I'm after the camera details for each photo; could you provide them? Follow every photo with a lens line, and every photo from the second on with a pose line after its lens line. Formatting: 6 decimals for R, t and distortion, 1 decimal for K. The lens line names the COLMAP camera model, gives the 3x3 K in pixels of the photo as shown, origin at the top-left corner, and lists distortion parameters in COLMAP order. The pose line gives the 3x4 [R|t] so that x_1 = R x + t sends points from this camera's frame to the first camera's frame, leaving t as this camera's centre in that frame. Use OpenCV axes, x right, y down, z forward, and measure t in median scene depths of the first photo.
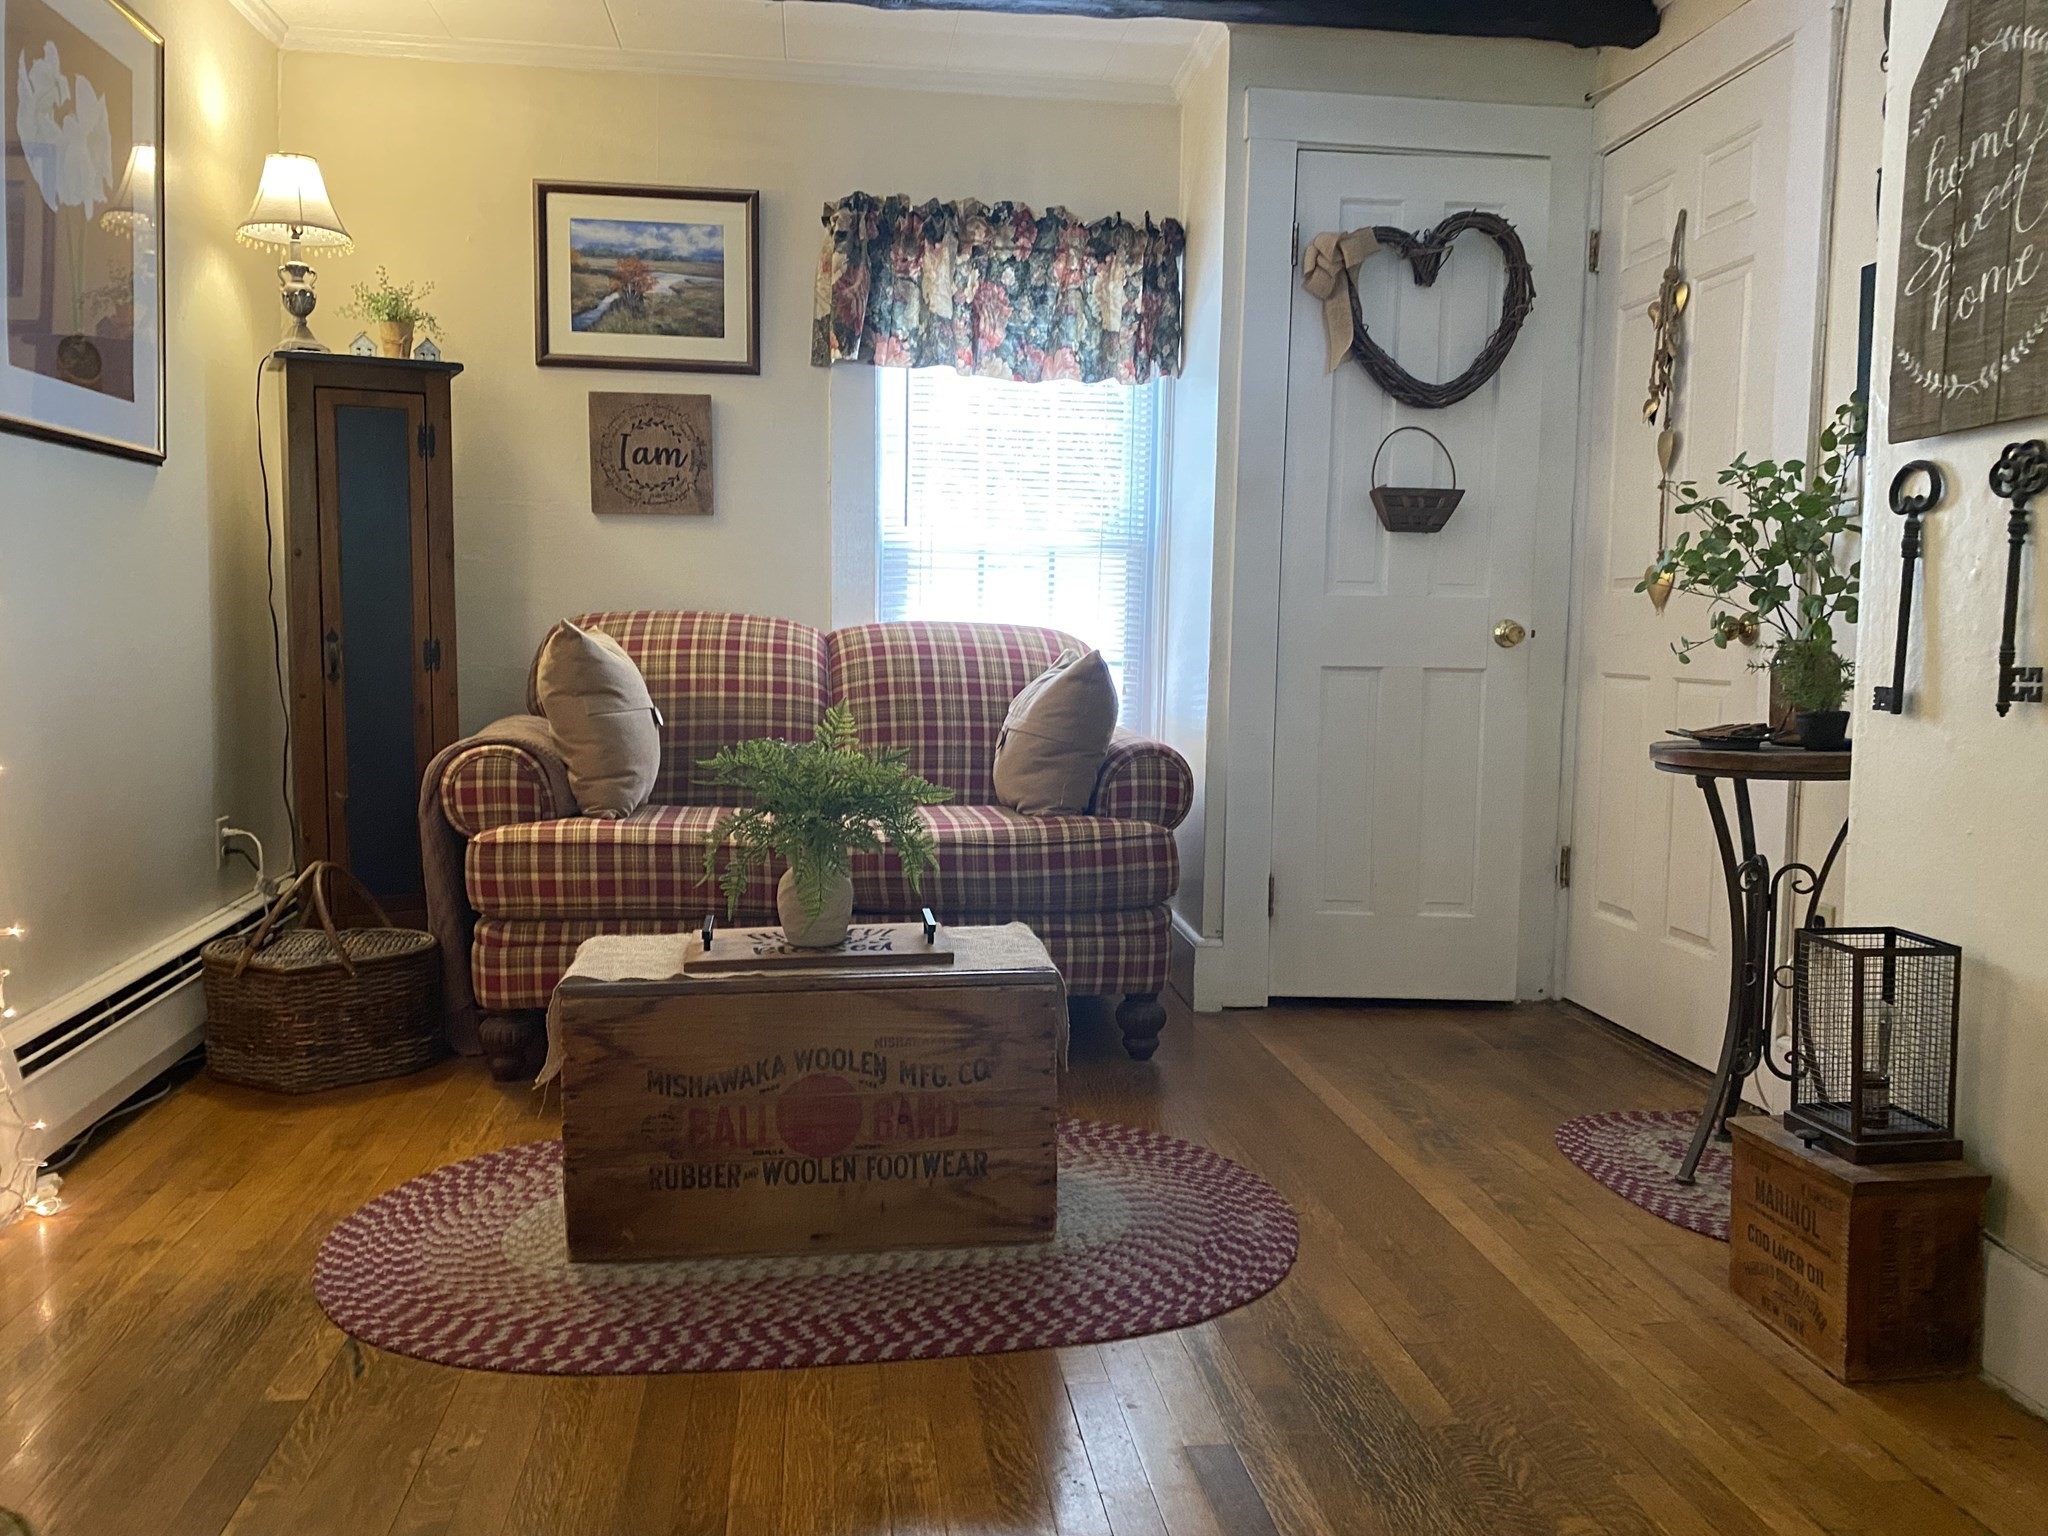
lens RADIAL K [[1551.9, 0, 1031.5], [0, 1551.9, 763.2], [0, 0, 1]] dist [0.003197, -0.006676]
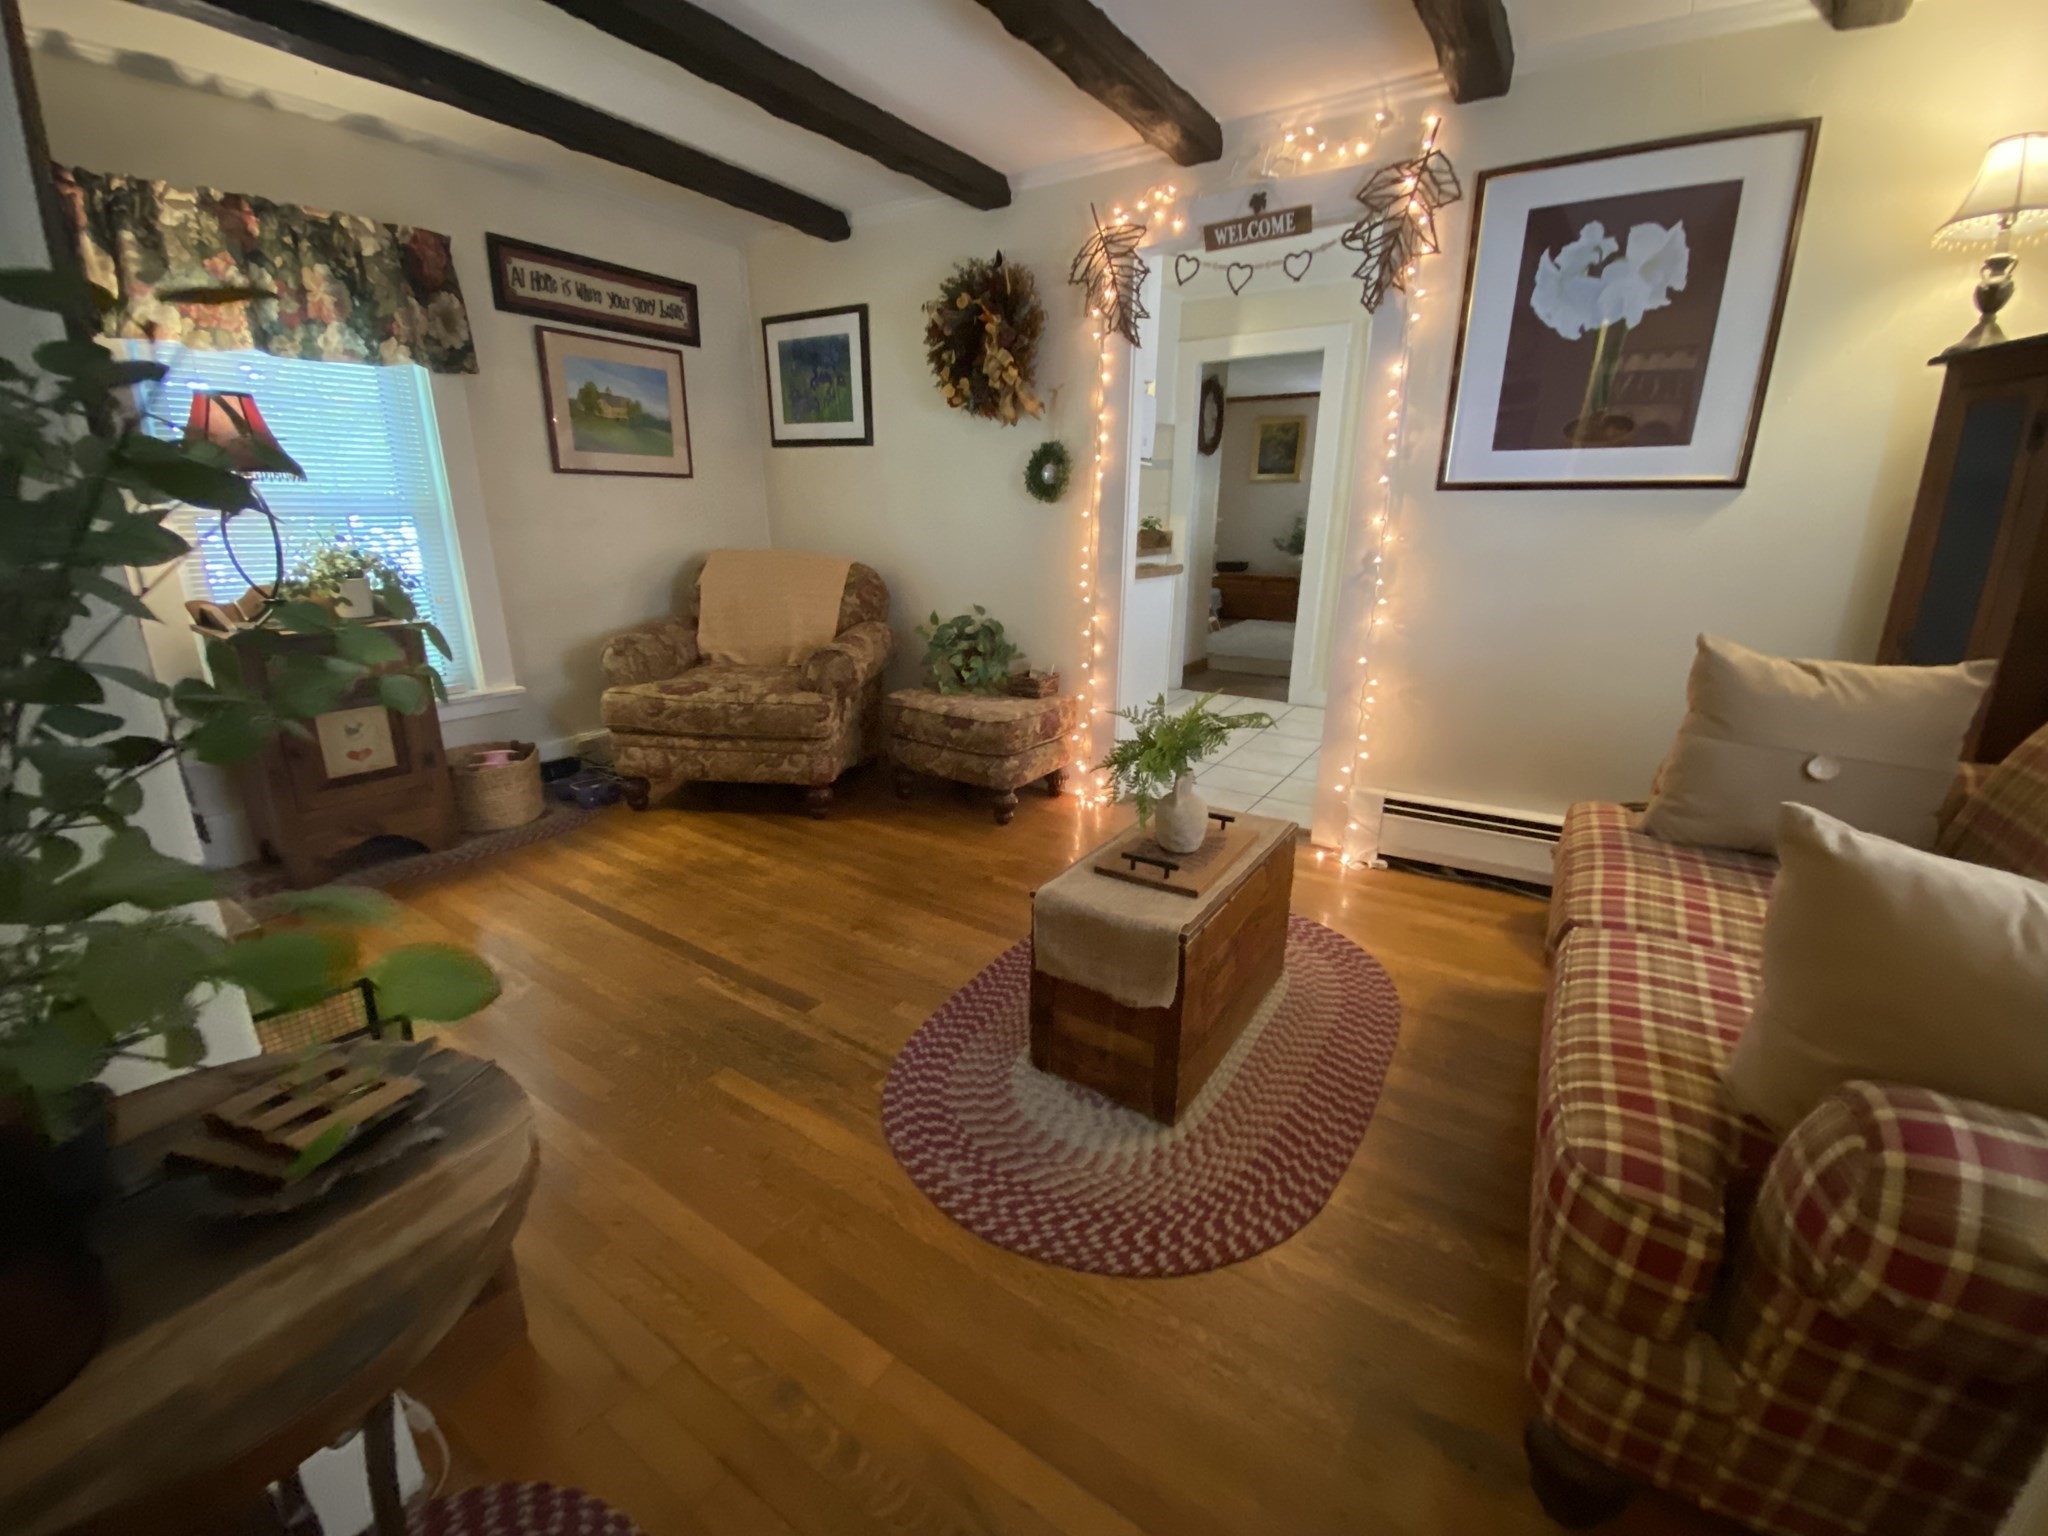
lens RADIAL K [[821.6, 0, 1015.3], [0, 821.6, 776.6], [0, 0, 1]] dist [-0.001772, -0.010293]
pose [[-0.666566, 0.206015, -0.716413, 0.333521], [-0.078991, 0.936122, 0.342690, -0.130342], [0.741249, 0.285016, -0.607713, 0.896692]]
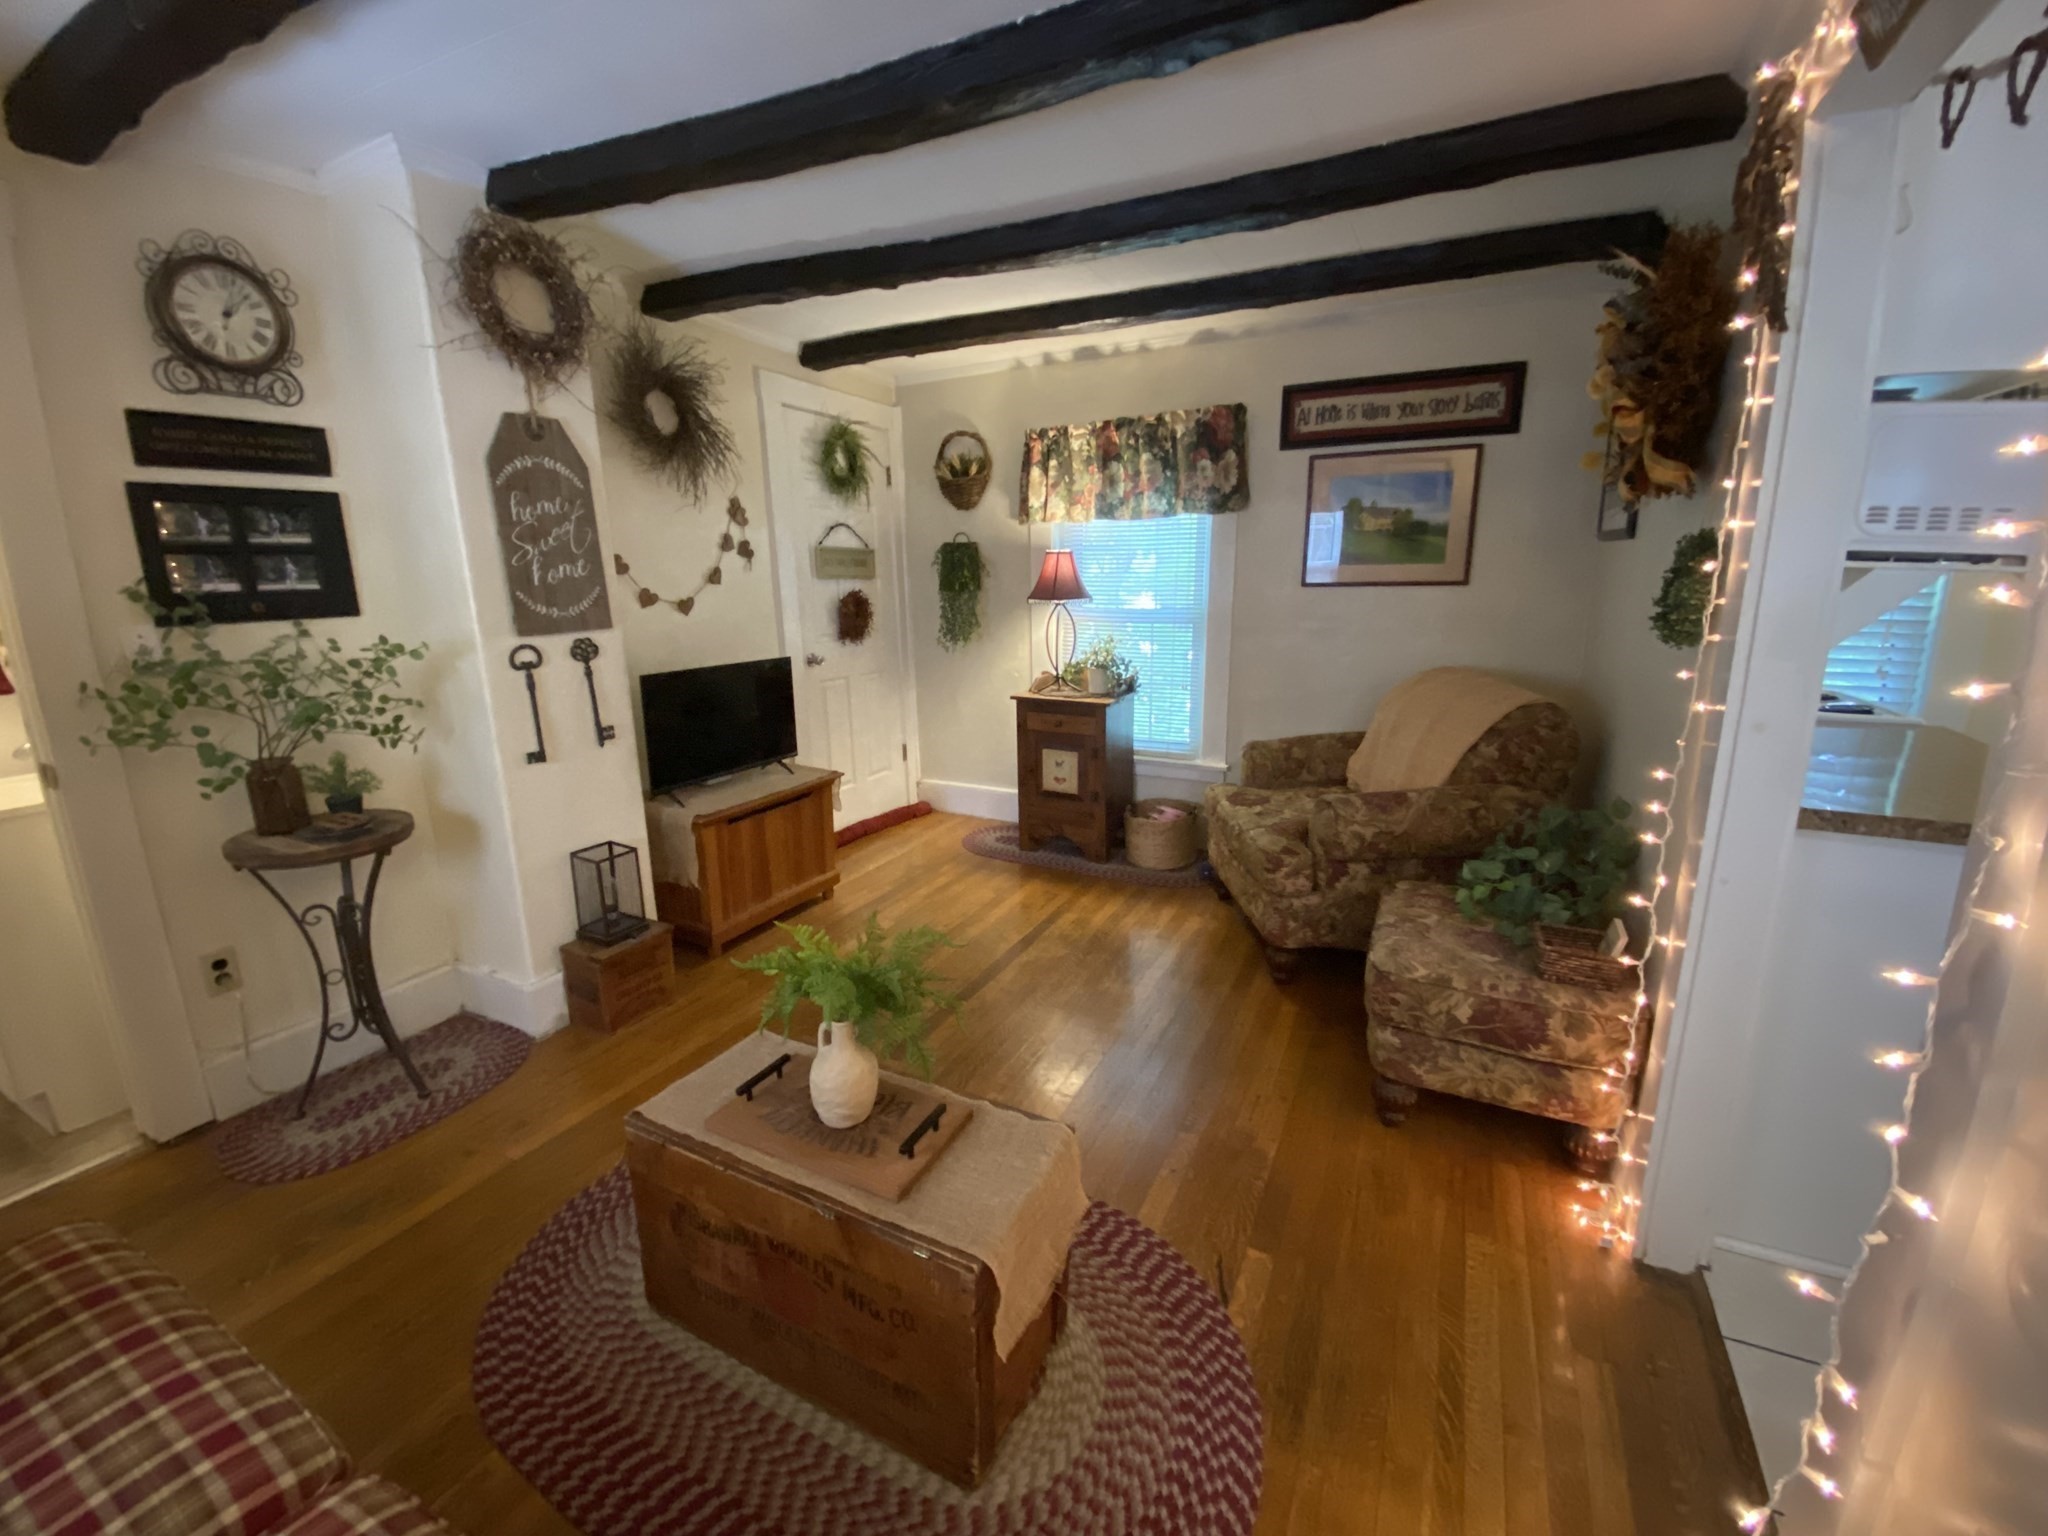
lens RADIAL K [[821.6, 0, 1016.7], [0, 821.6, 767.2], [0, 0, 1]] dist [-0.001772, -0.010293]
pose [[-0.814430, -0.136329, 0.564020, -0.363836], [0.046630, 0.953489, 0.297800, -0.196868], [-0.578385, 0.268838, -0.770193, 0.887409]]
